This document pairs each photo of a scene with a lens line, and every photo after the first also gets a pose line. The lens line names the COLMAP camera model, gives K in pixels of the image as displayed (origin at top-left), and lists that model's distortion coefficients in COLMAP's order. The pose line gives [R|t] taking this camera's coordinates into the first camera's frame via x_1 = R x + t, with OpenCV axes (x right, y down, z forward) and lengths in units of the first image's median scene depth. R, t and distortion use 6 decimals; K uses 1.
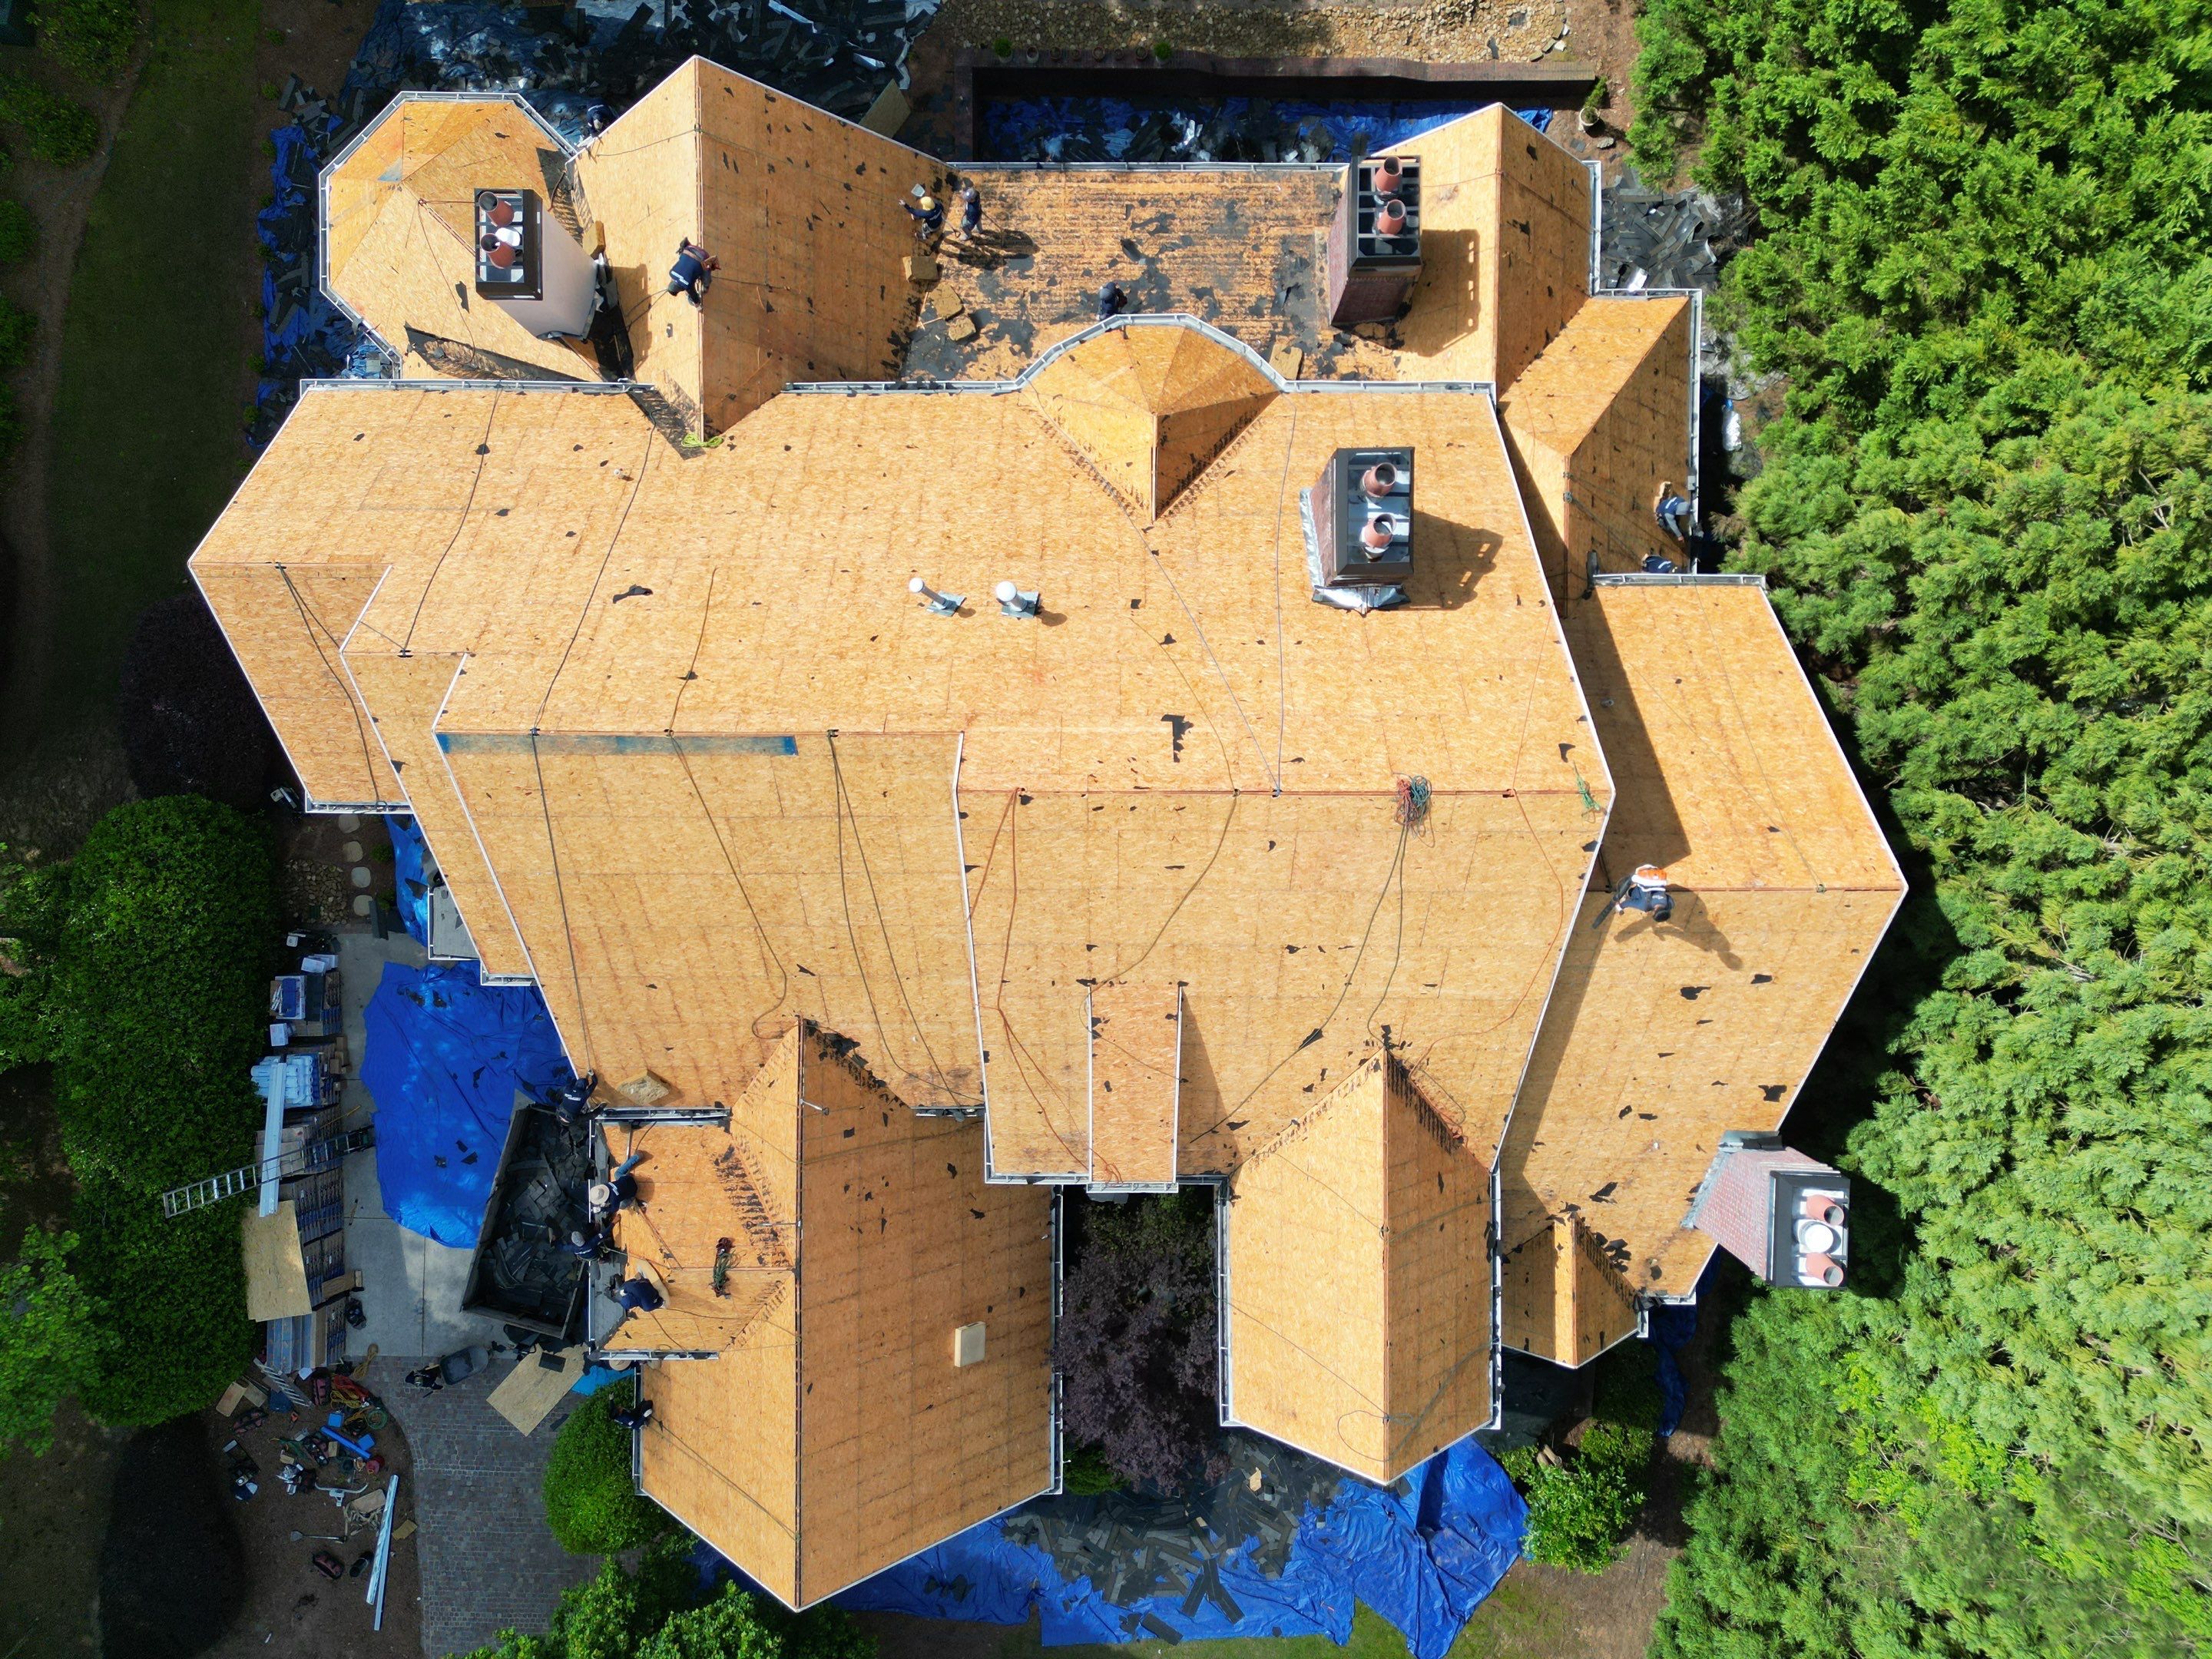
lens RADIAL K [[1537.2, 0, 1116.3], [0, 1537.2, 828.3], [0, 0, 1]] dist [0.025006, 0.000594]
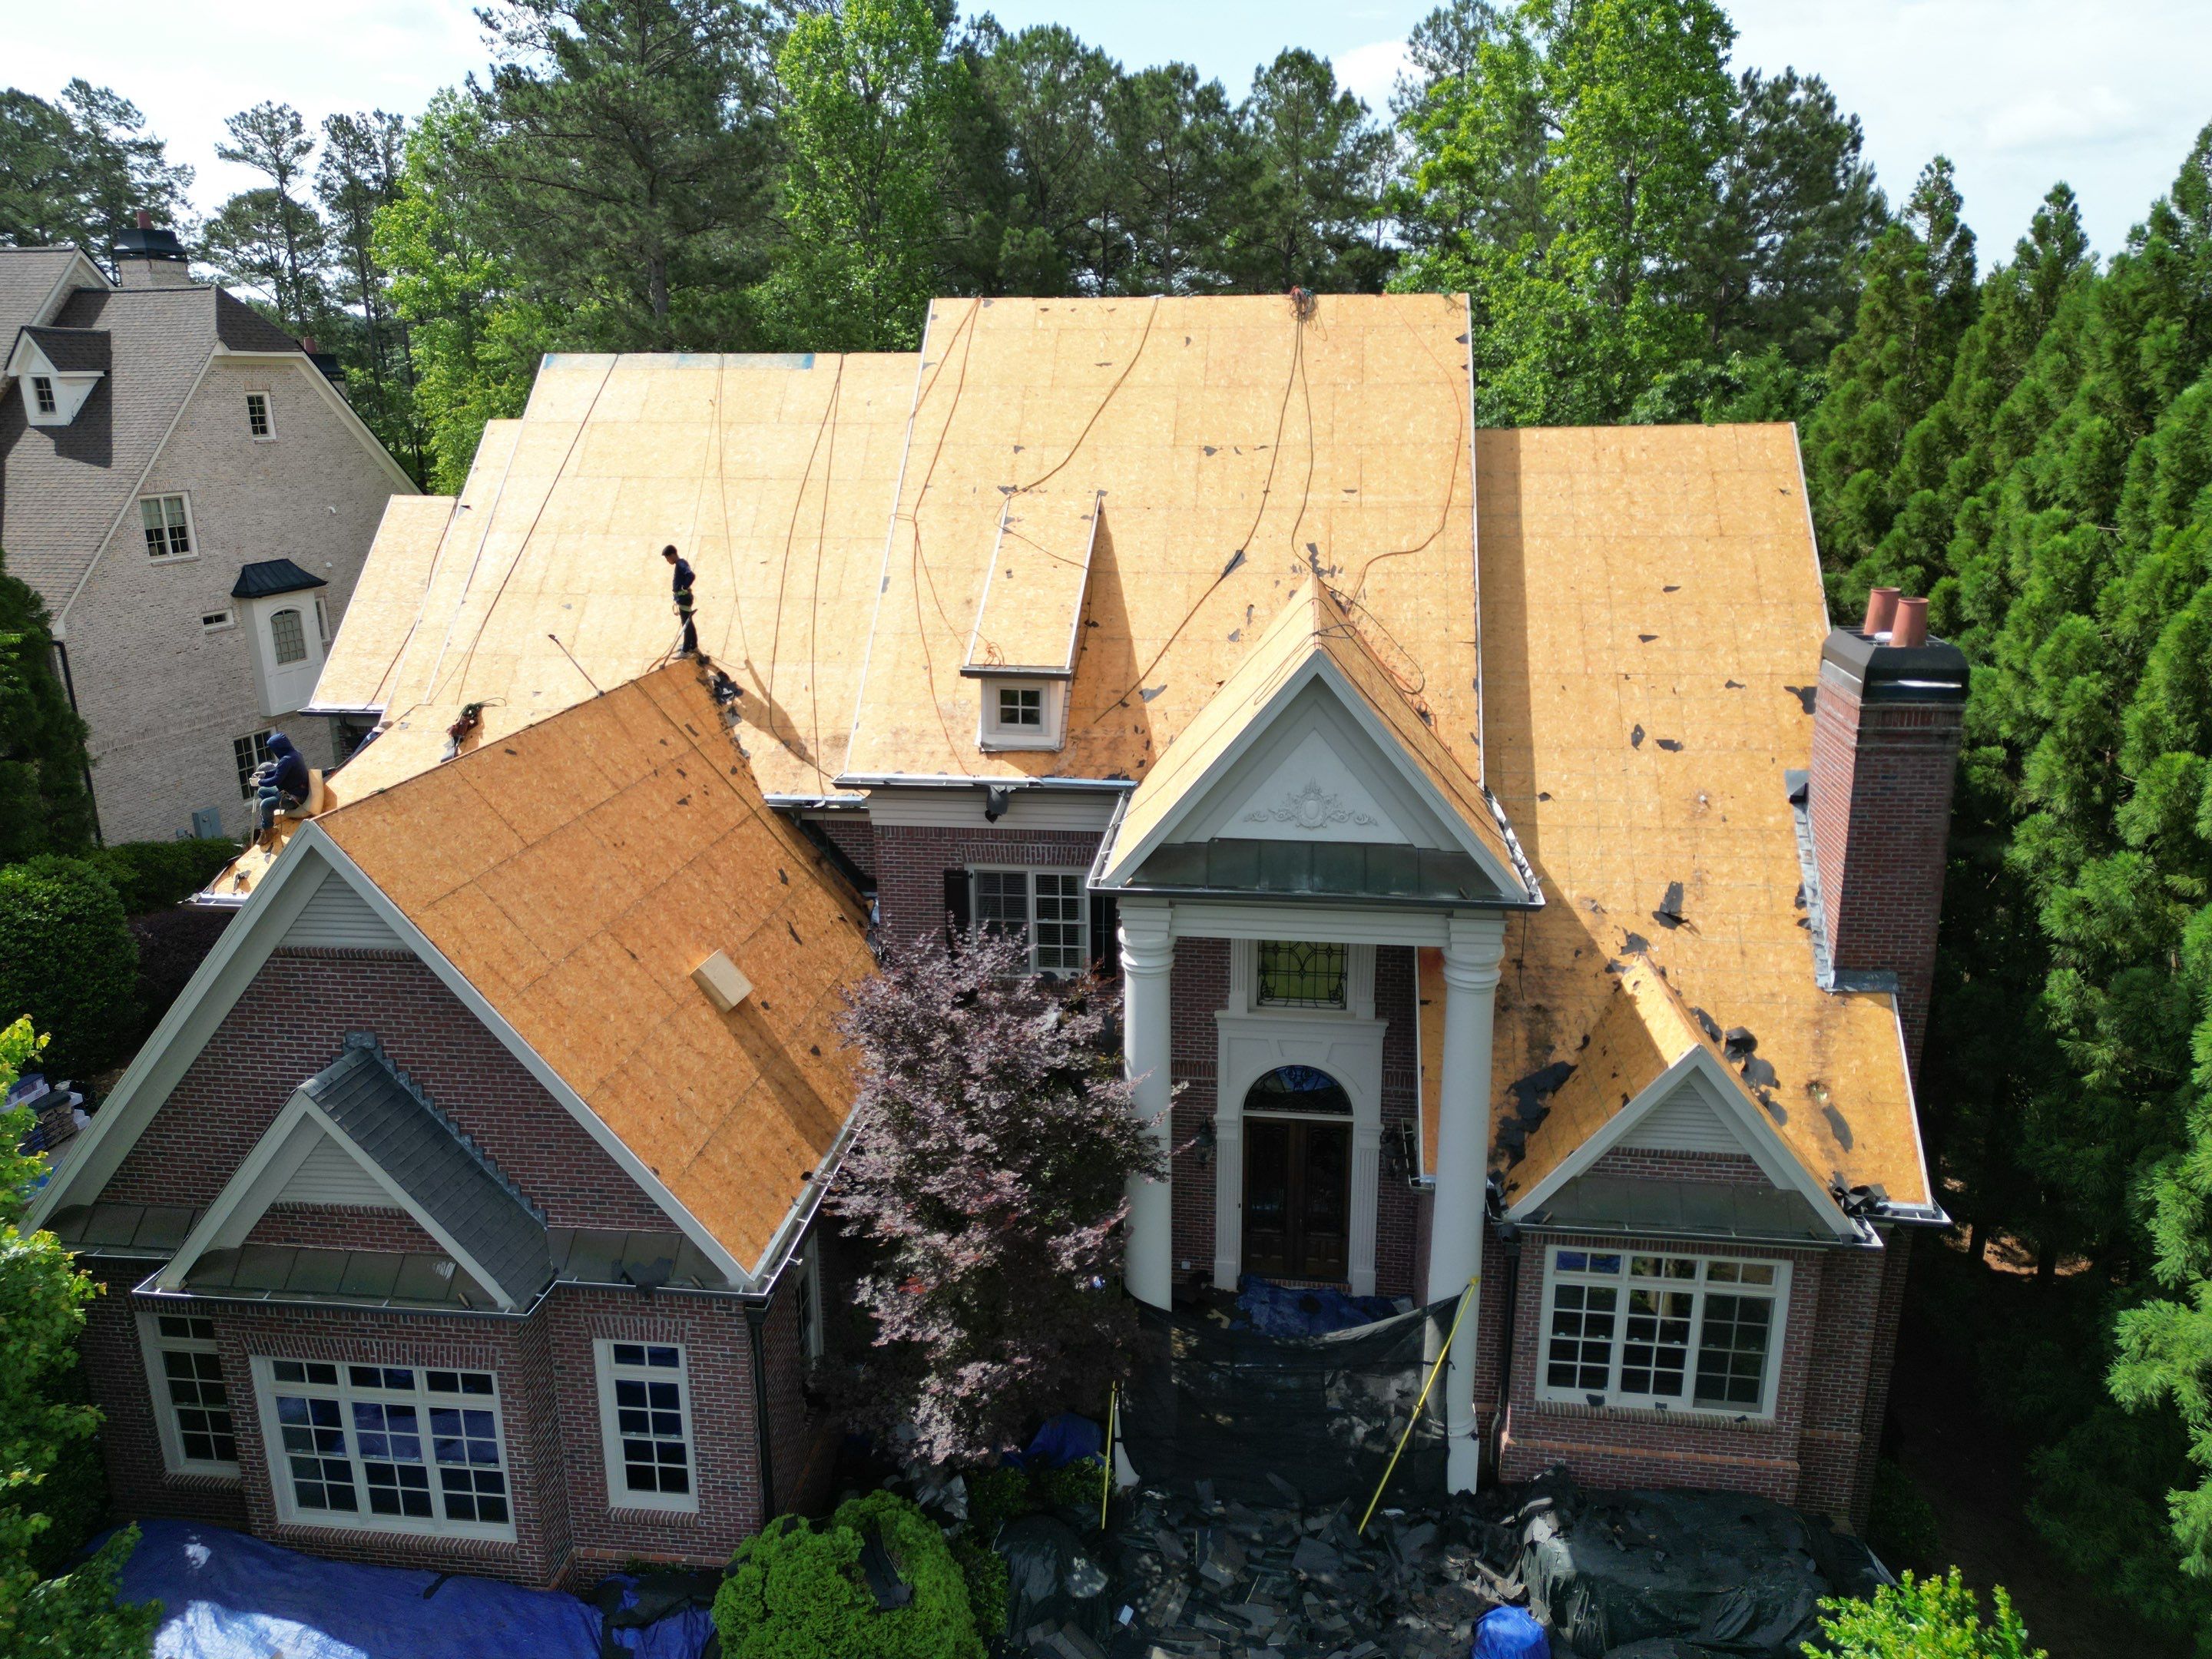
lens RADIAL K [[1530.7, 0, 1107.8], [0, 1530.7, 839.4], [0, 0, 1]] dist [0.039319, -0.036280]
pose [[0.993113, 0.038181, -0.110767, 0.139702], [-0.117016, 0.275967, -0.954018, 0.937172], [-0.005857, 0.960408, 0.278534, 0.786159]]
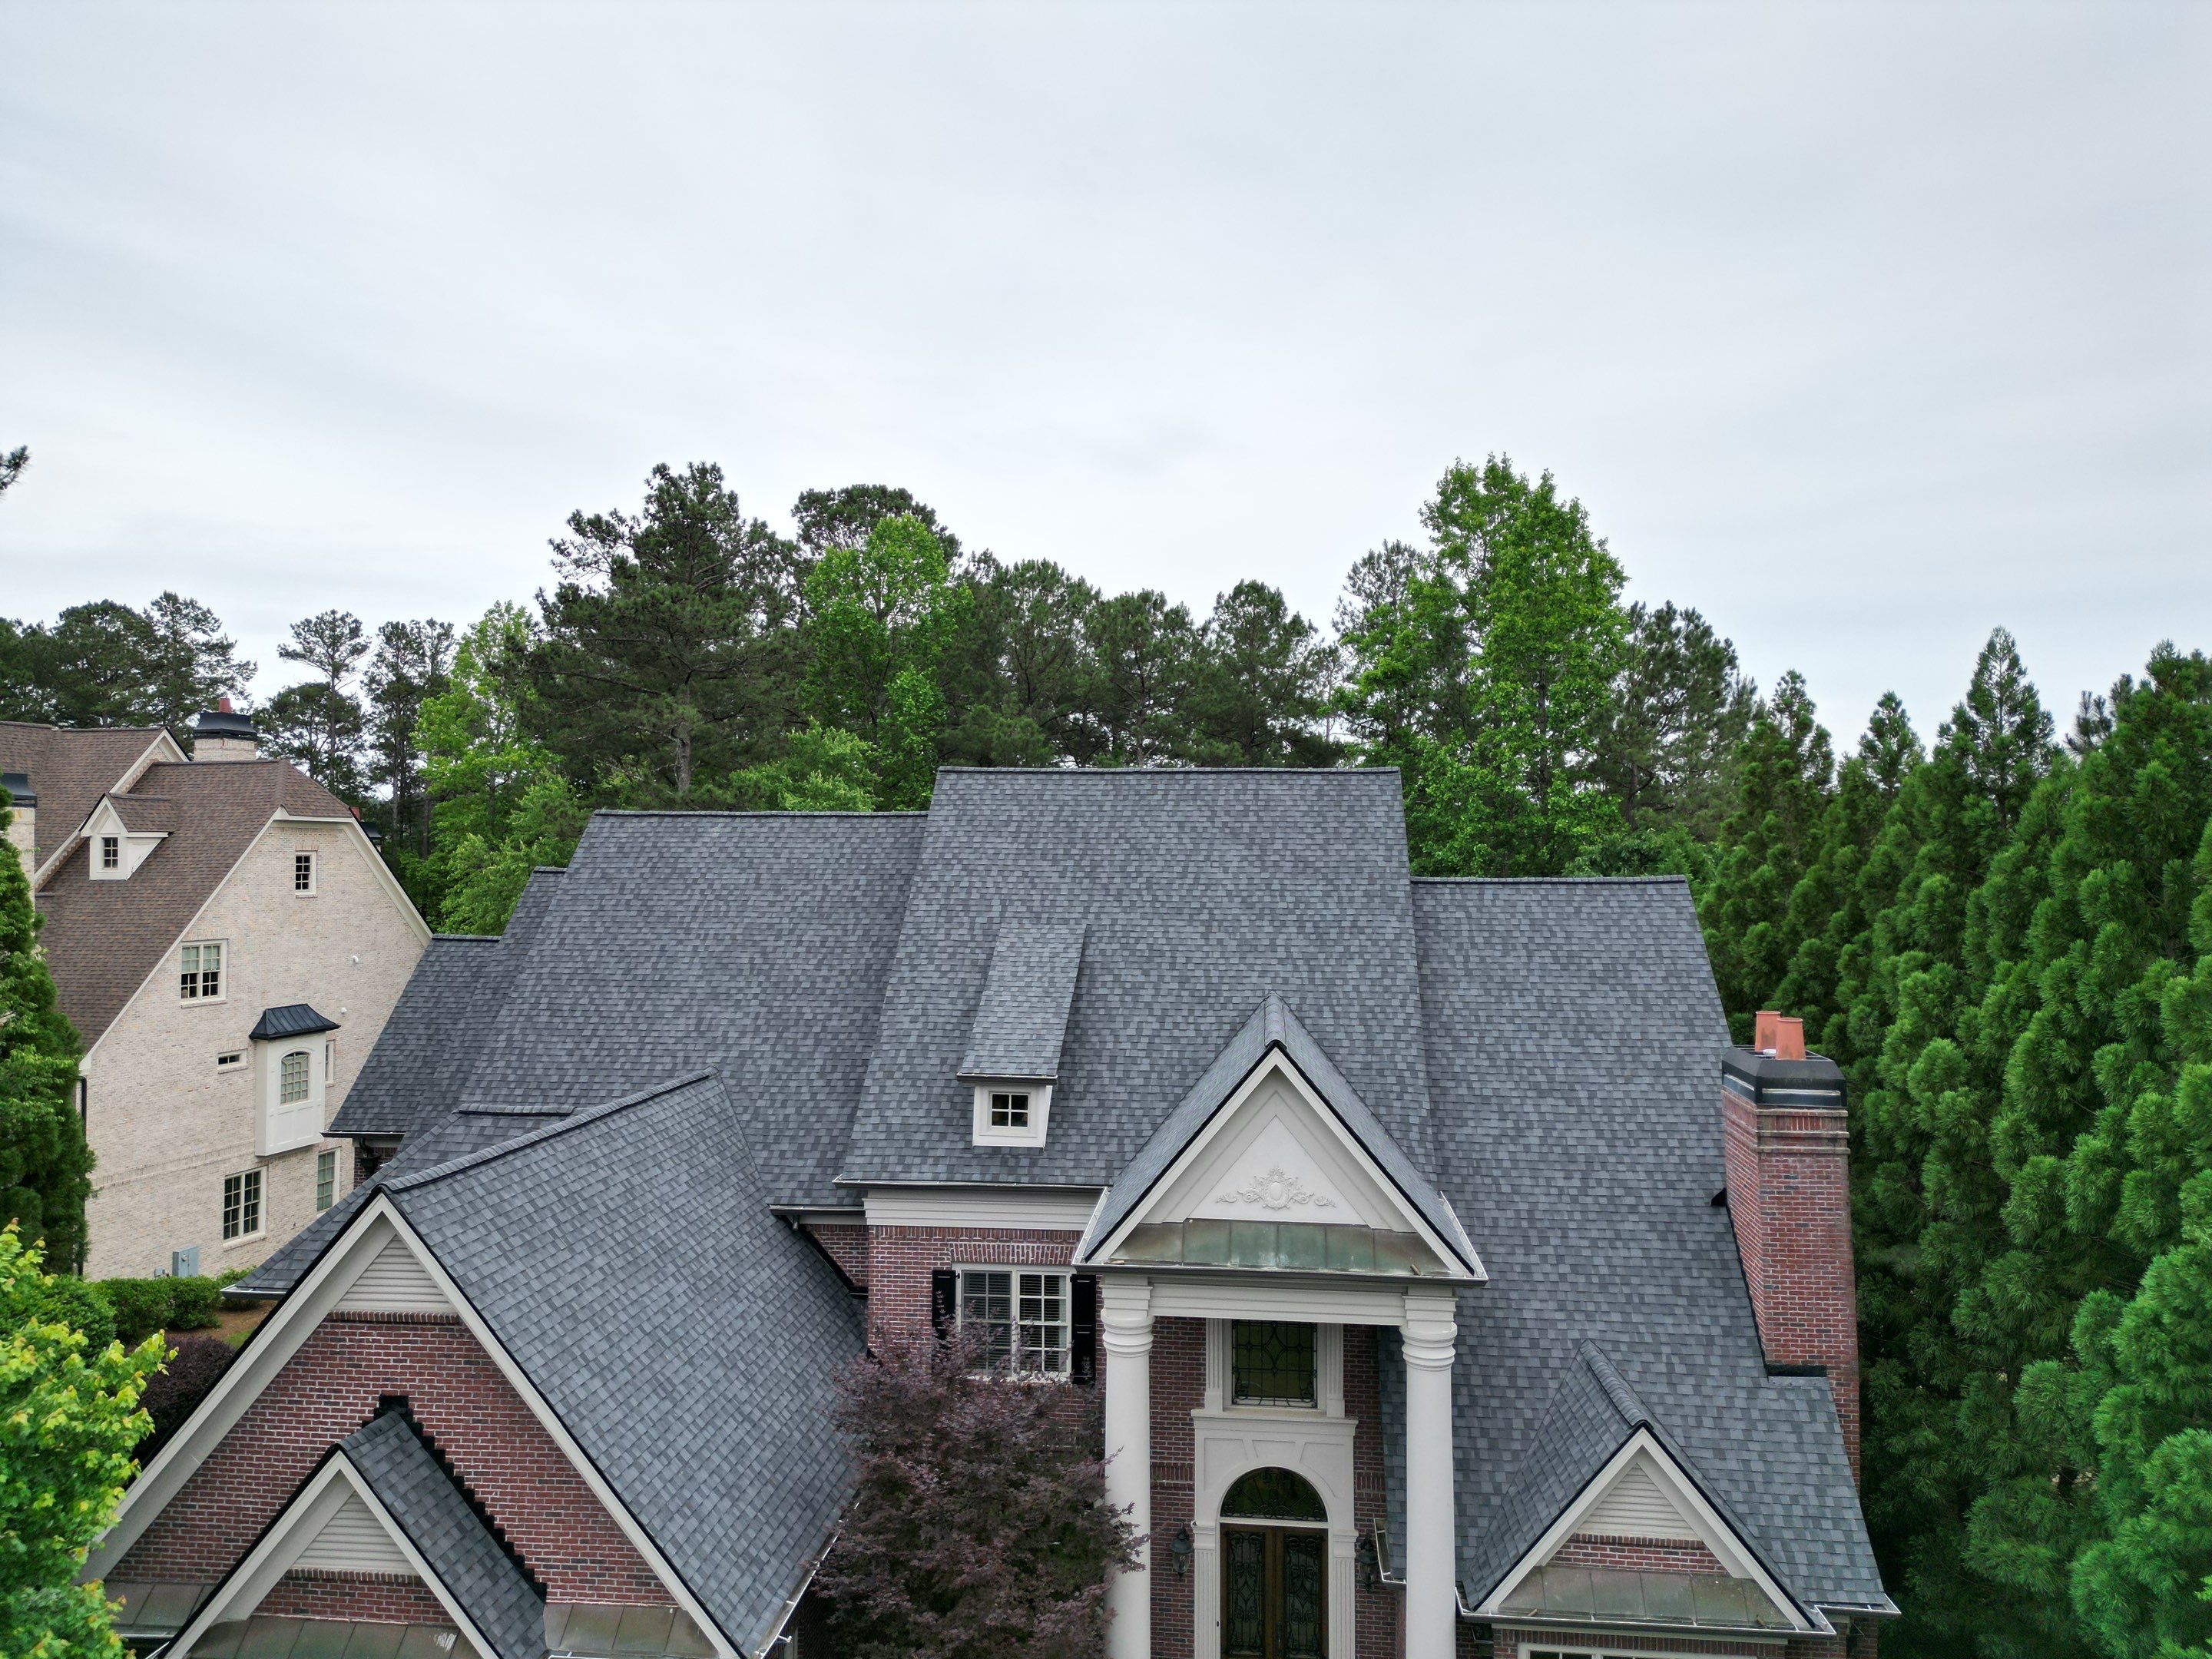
lens RADIAL K [[1550.4, 0, 1106.0], [0, 1550.4, 829.5], [0, 0, 1]] dist [0.046960, -0.094564]
pose [[0.994824, 0.013504, -0.100714, 0.144840], [-0.100236, -0.032353, -0.994438, 1.047709], [-0.016687, 0.999385, -0.030832, 0.806511]]
